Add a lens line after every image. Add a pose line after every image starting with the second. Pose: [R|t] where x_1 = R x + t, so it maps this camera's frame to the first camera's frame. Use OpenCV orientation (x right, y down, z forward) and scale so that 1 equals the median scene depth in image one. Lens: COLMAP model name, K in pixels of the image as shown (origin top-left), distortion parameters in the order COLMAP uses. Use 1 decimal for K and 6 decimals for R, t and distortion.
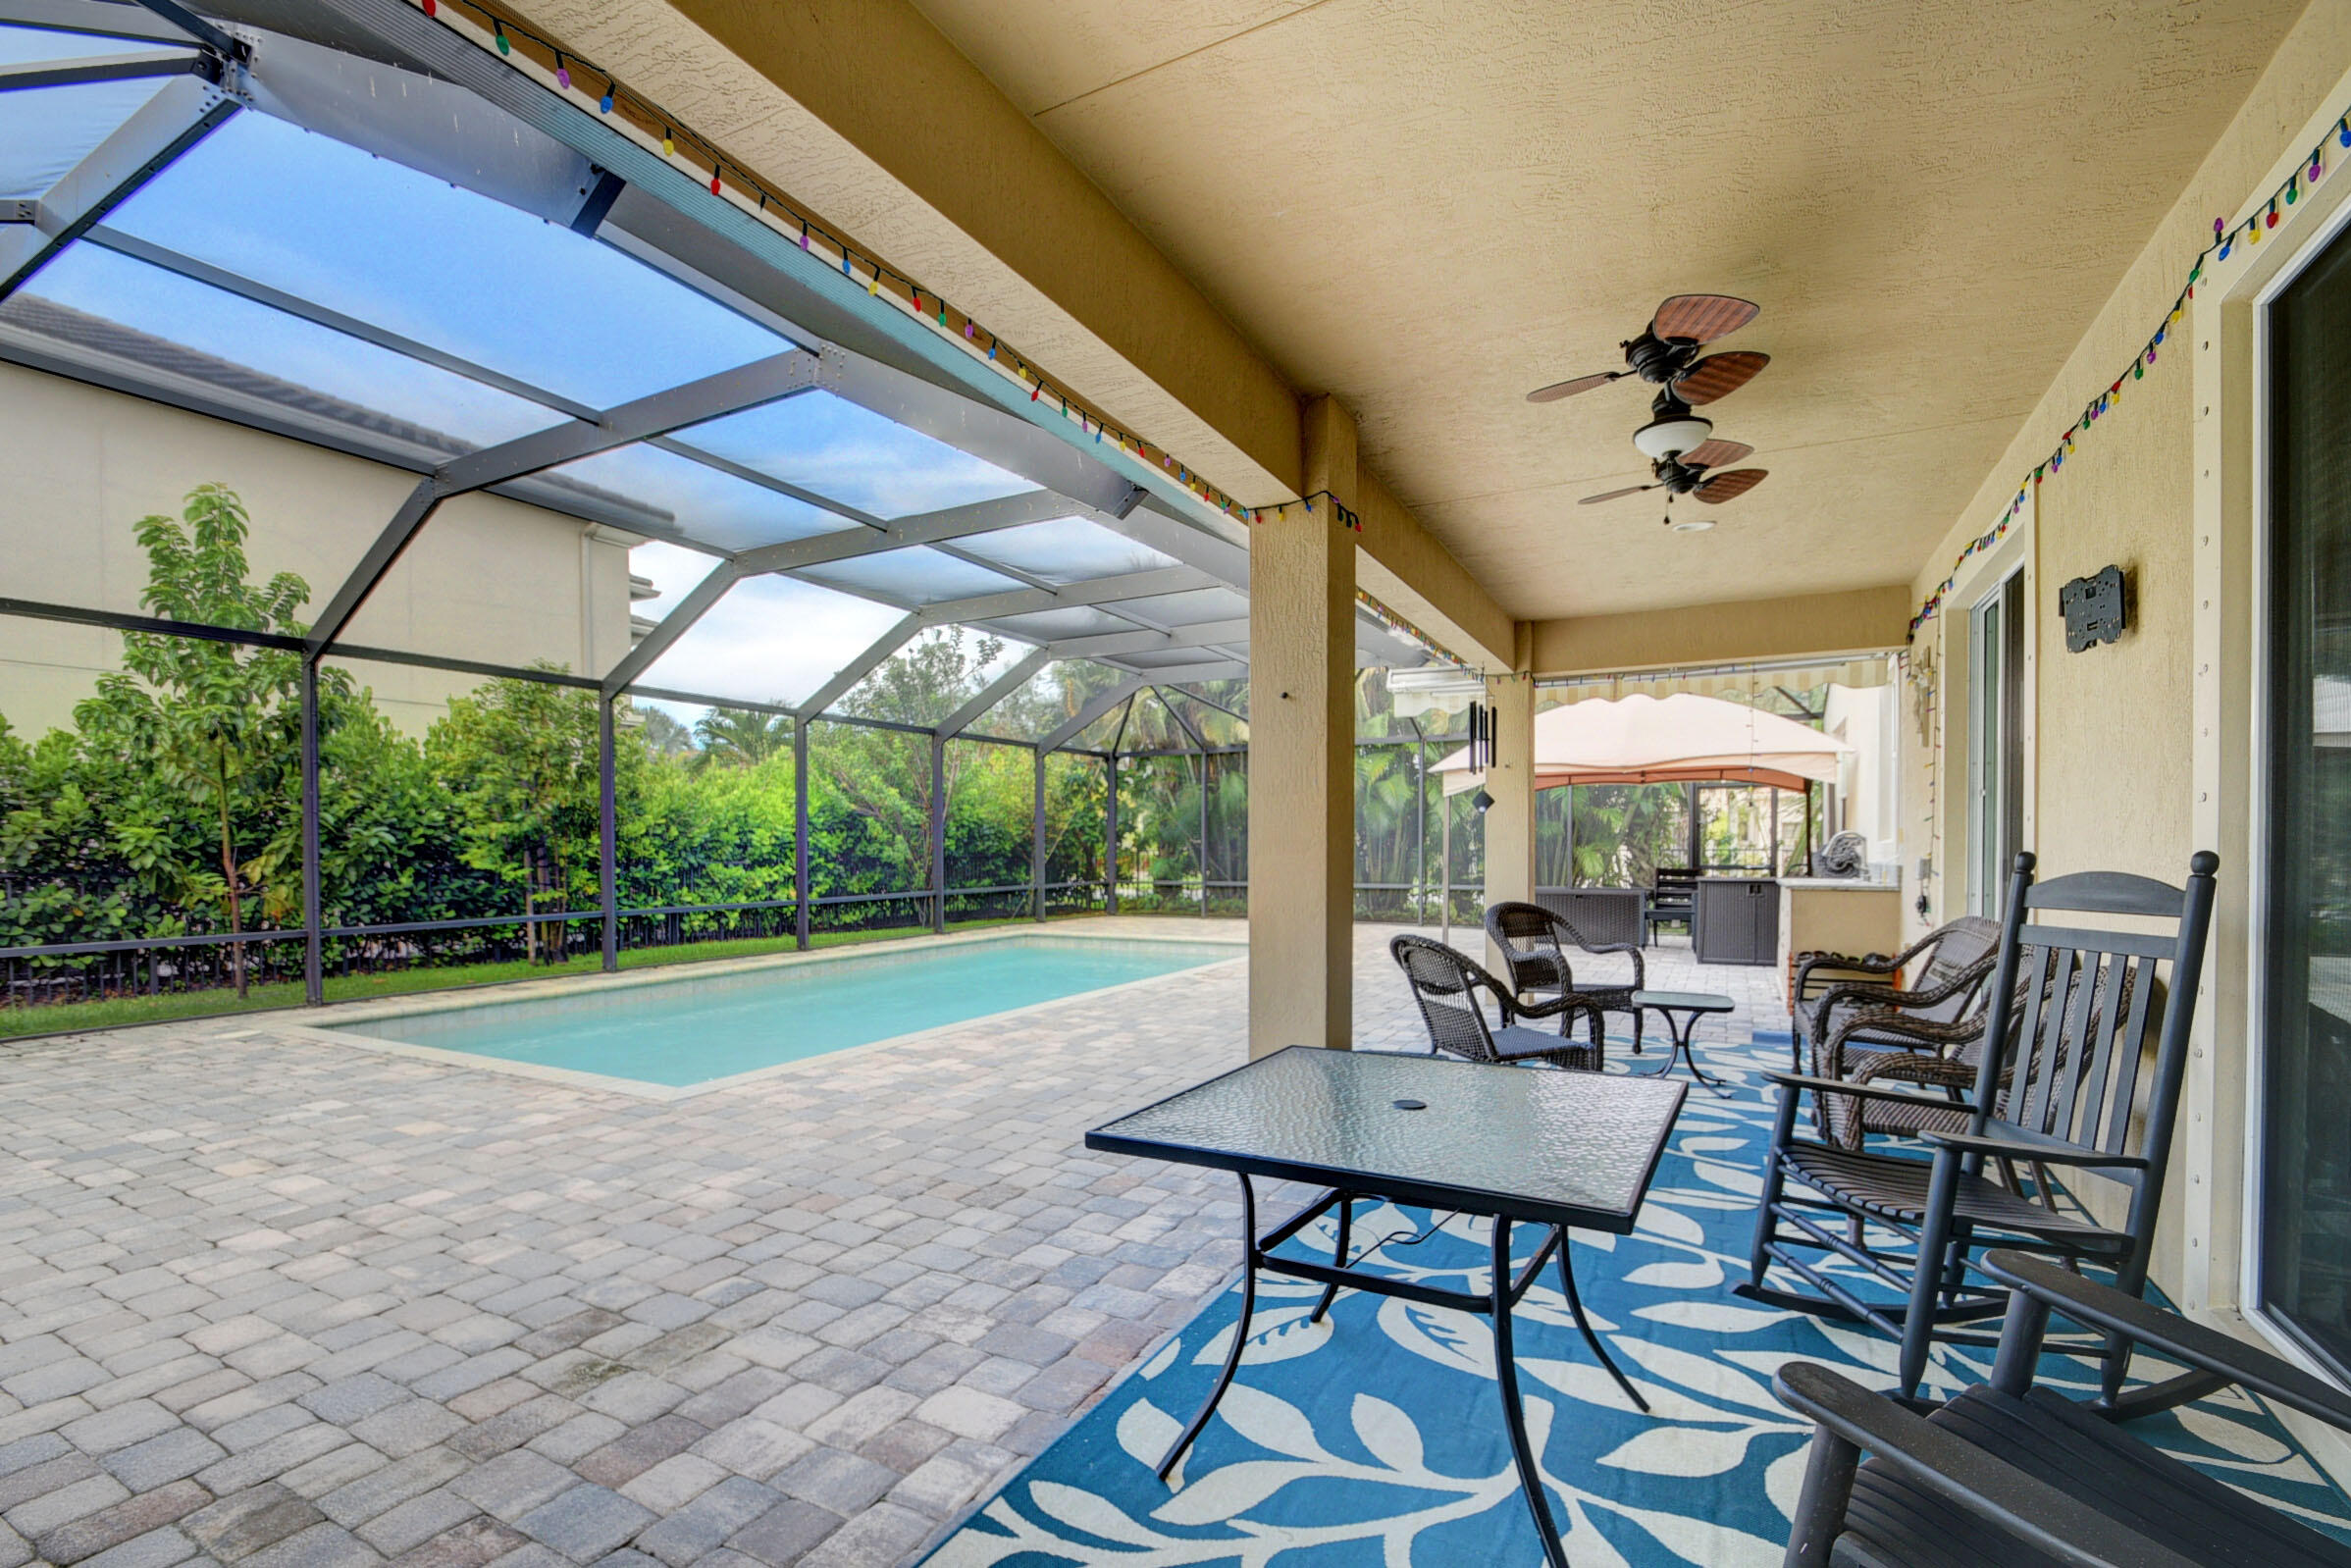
lens RADIAL K [[1039.2, 0, 1163.0], [0, 1039.2, 869.7], [0, 0, 1]] dist [0.008821, -0.012818]
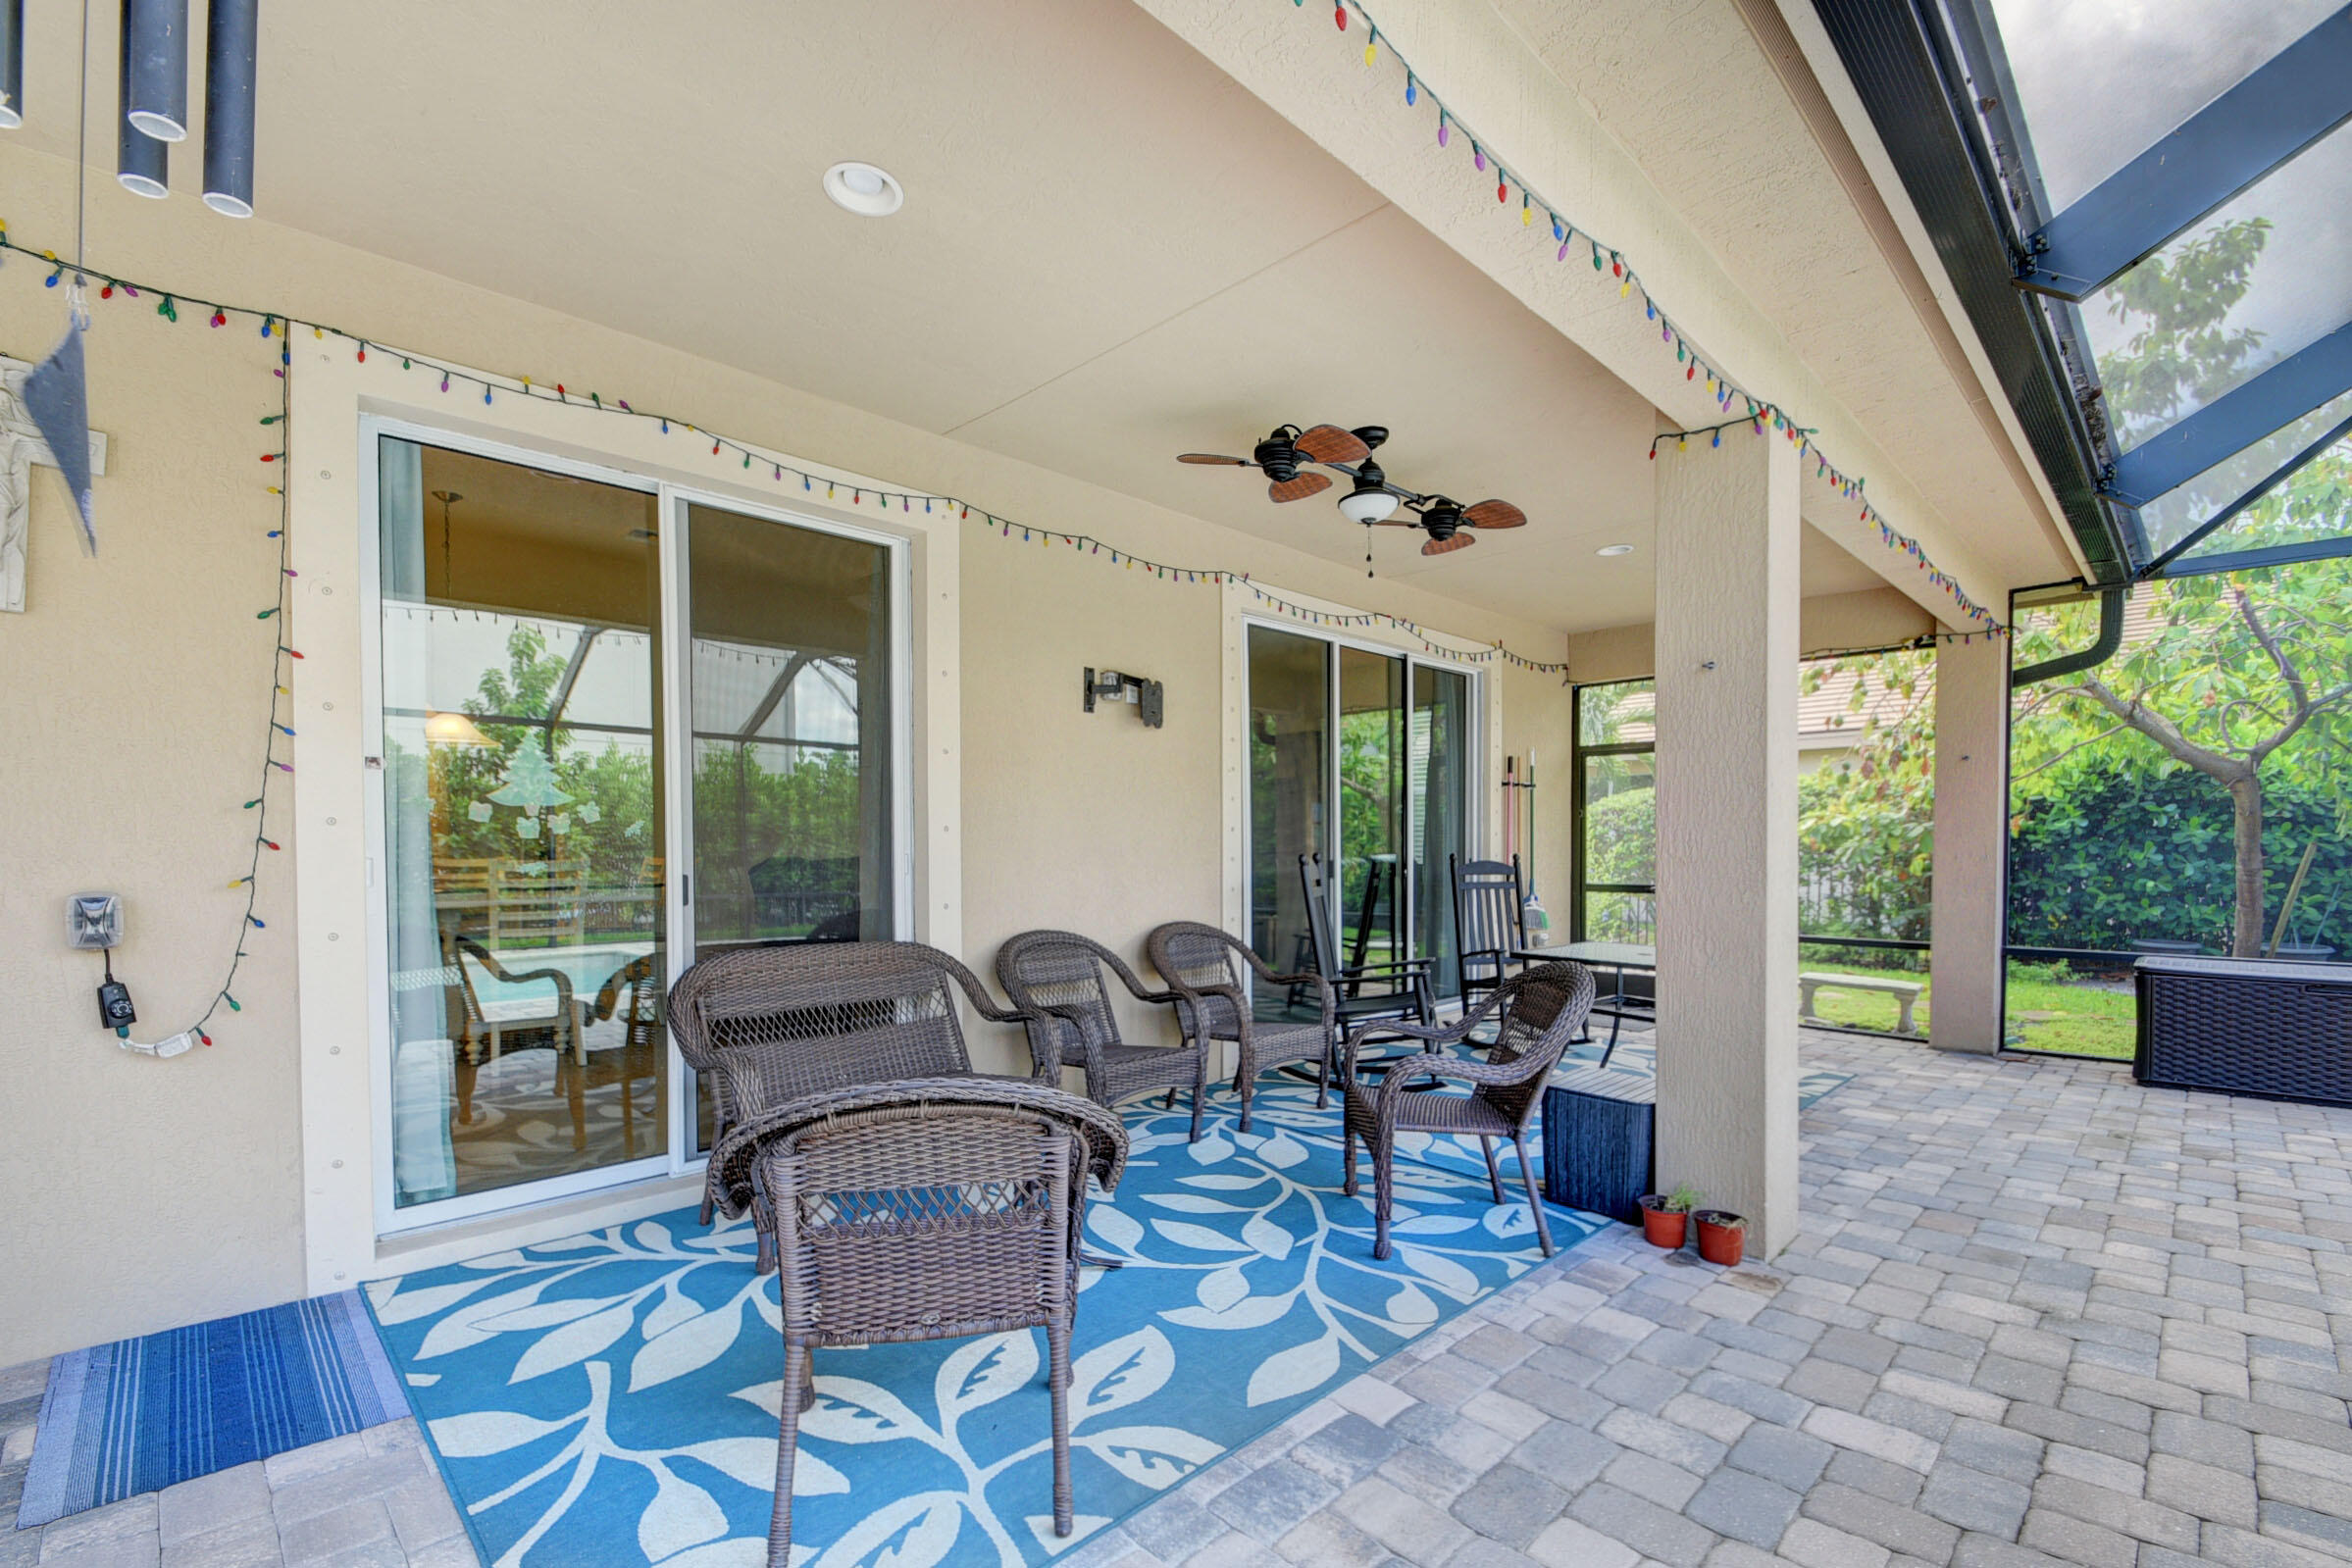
lens RADIAL K [[1039.5, 0, 1163.4], [0, 1039.5, 869.7], [0, 0, 1]] dist [0.008821, -0.012818]
pose [[-0.954648, -0.002438, 0.297727, 0.128470], [0.011280, 0.998952, 0.044348, -0.022349], [-0.297523, 0.045695, -0.953620, 0.768606]]
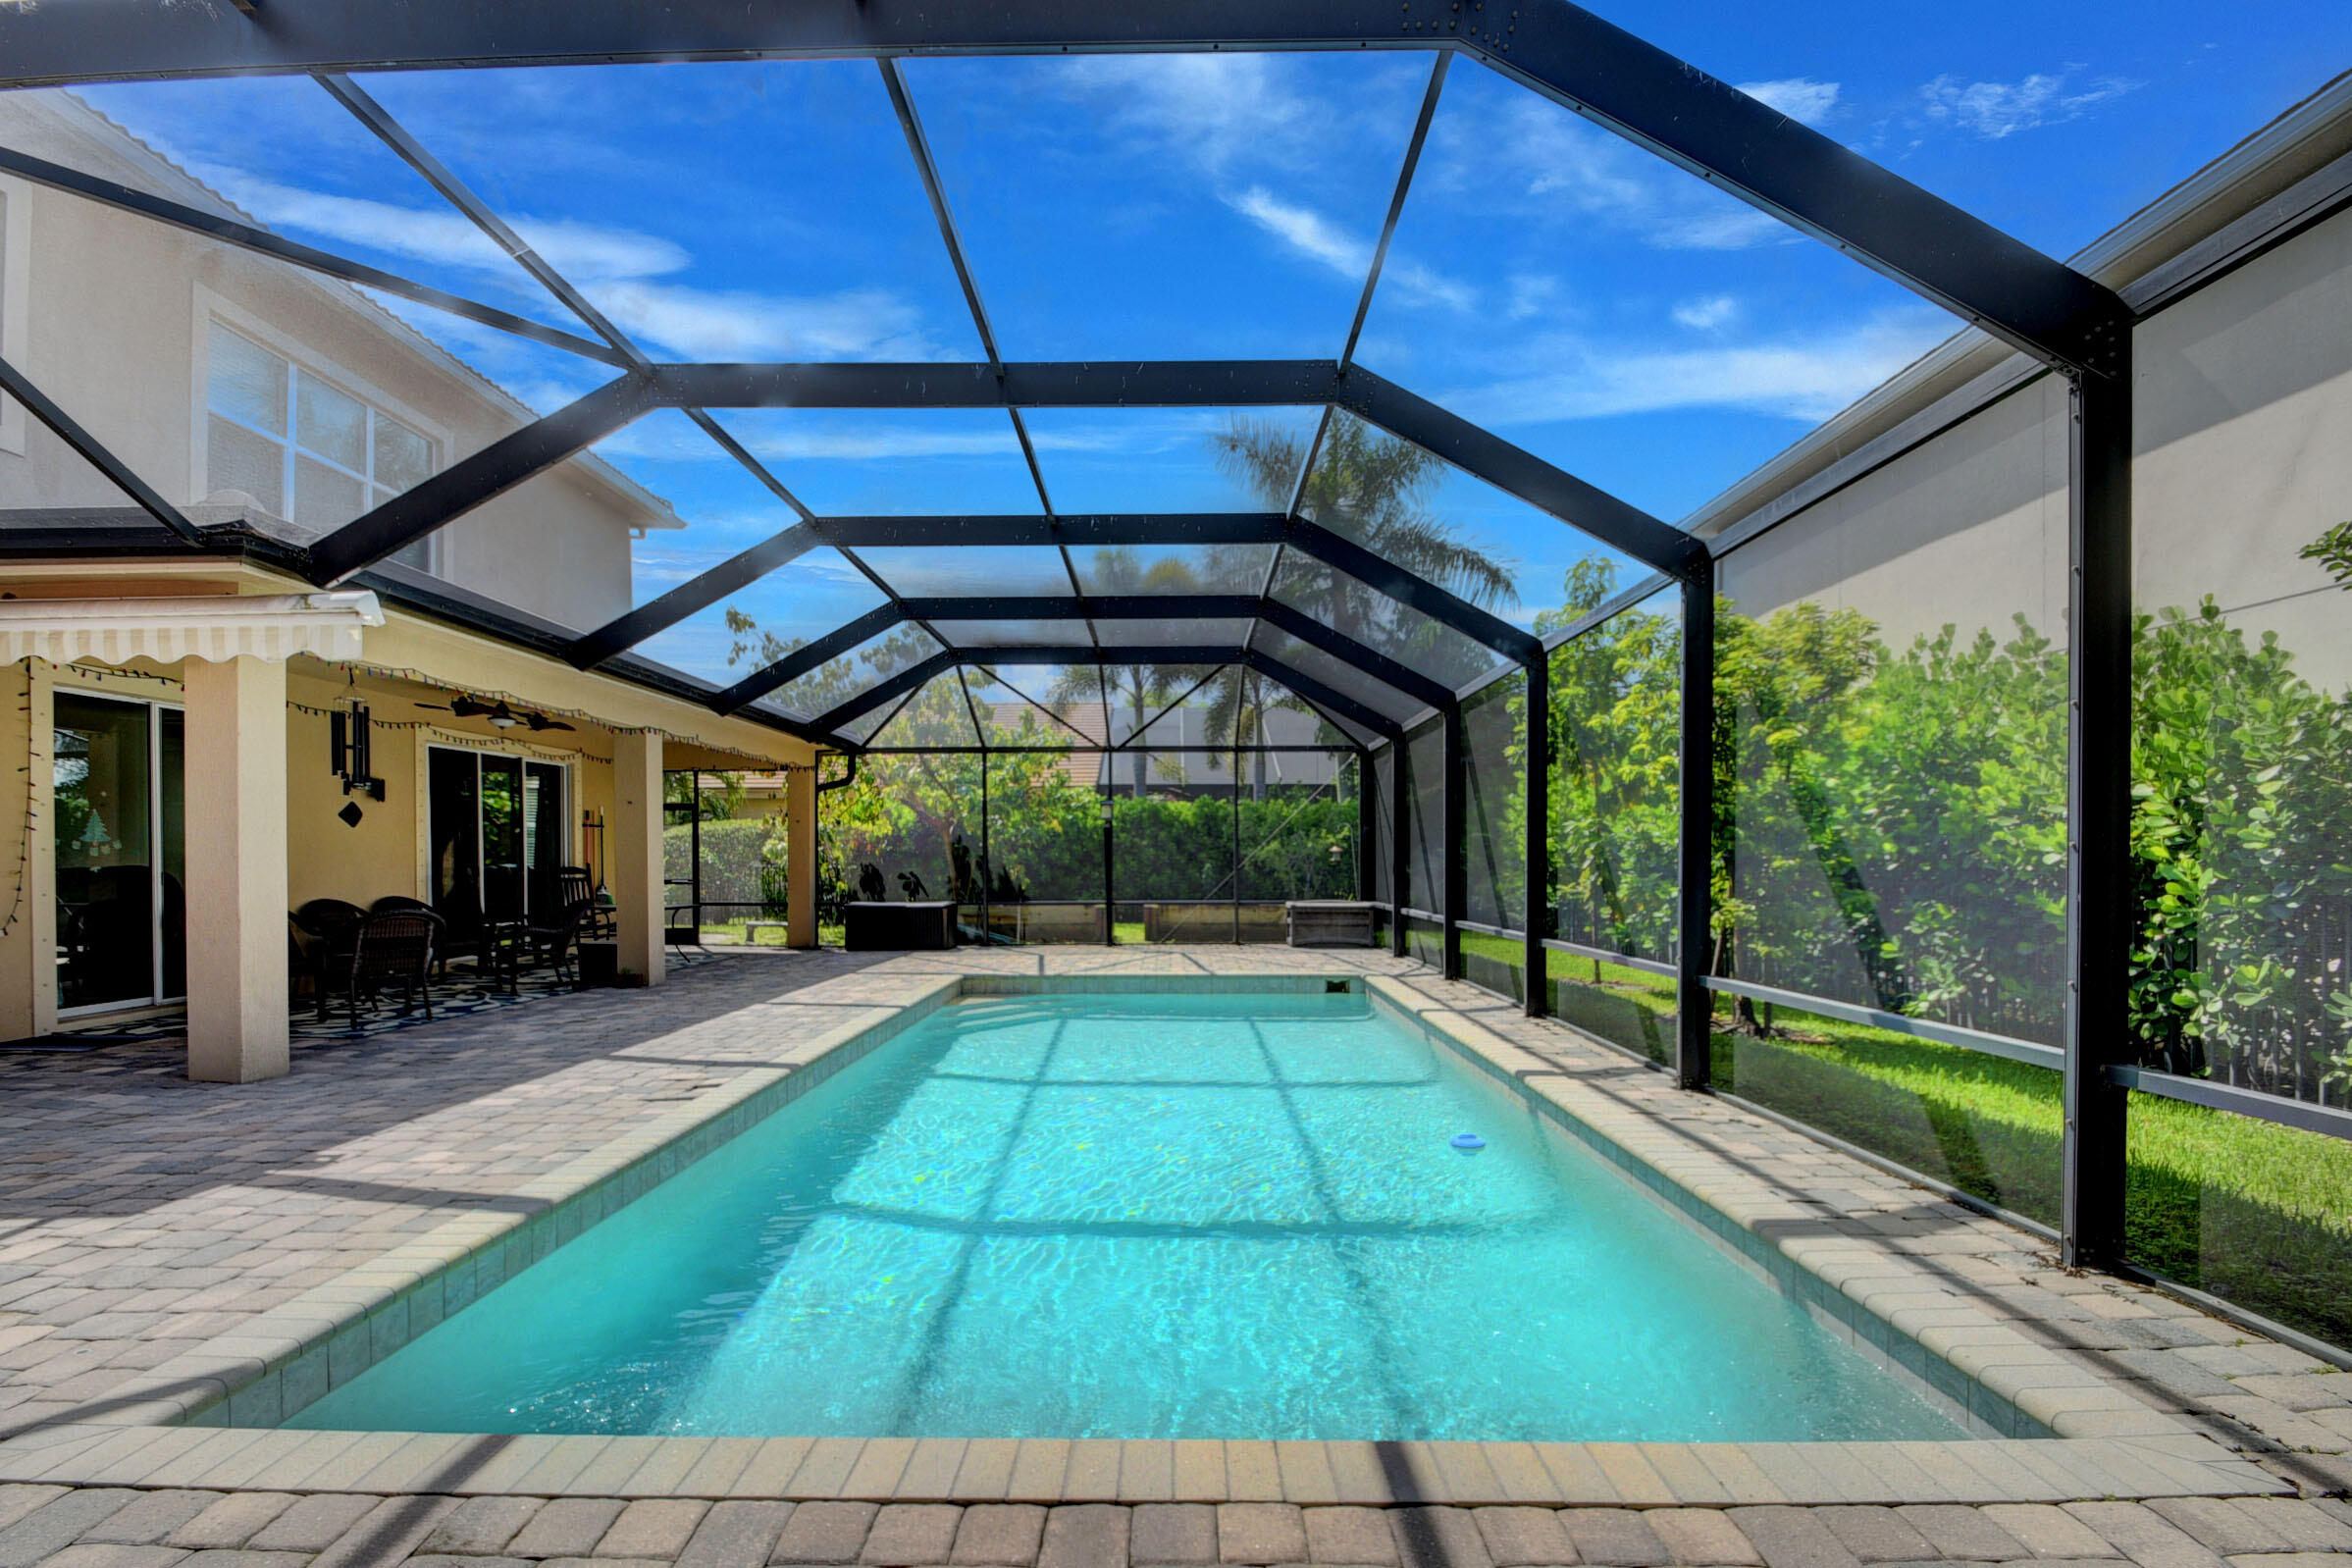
lens RADIAL K [[1039.6, 0, 1163.4], [0, 1039.6, 869.7], [0, 0, 1]] dist [0.008821, -0.012818]
pose [[-0.886965, 0.011720, -0.461688, 0.072935], [-0.004062, 0.999441, 0.033175, -0.038481], [0.461819, 0.031300, -0.886422, 1.552012]]
